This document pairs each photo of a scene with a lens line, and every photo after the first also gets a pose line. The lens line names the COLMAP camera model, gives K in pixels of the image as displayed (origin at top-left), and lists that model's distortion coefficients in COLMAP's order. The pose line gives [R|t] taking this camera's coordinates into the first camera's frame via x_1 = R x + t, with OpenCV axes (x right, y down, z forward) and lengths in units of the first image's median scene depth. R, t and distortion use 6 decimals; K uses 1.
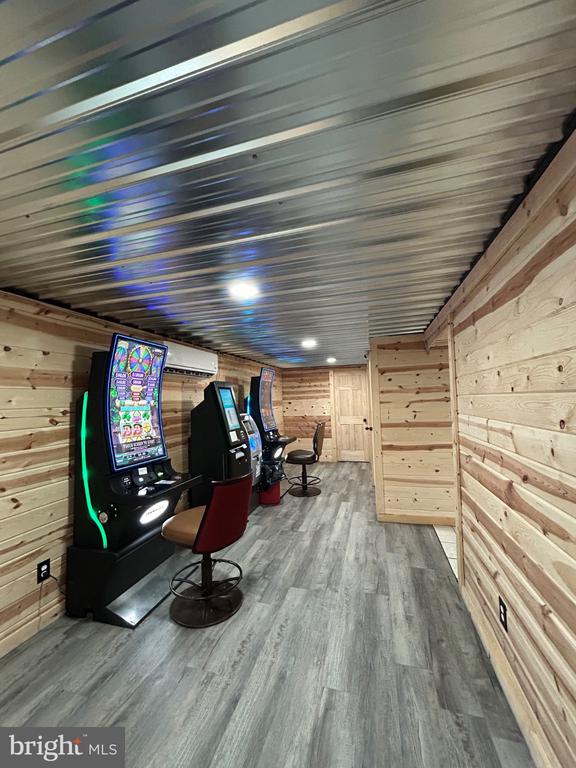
lens RADIAL K [[310.7, 0, 286.6], [0, 310.7, 384.0], [0, 0, 1]] dist [-0.001436, 0.000562]
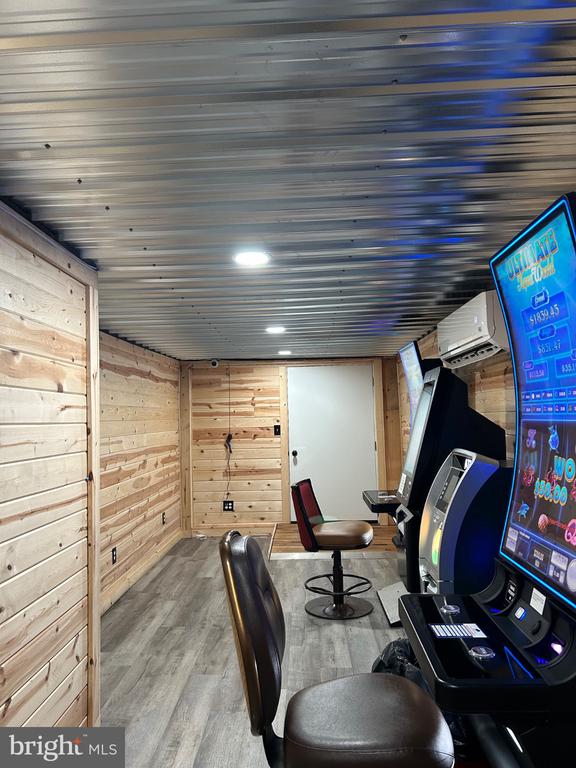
lens RADIAL K [[582.8, 0, 287.5], [0, 582.8, 384.0], [0, 0, 1]] dist [0.000879, 0.000967]
pose [[-0.968942, 0.041681, -0.243749, 0.327233], [0.066865, 0.993136, -0.095974, 0.123939], [0.238076, -0.109291, -0.965078, 2.681160]]
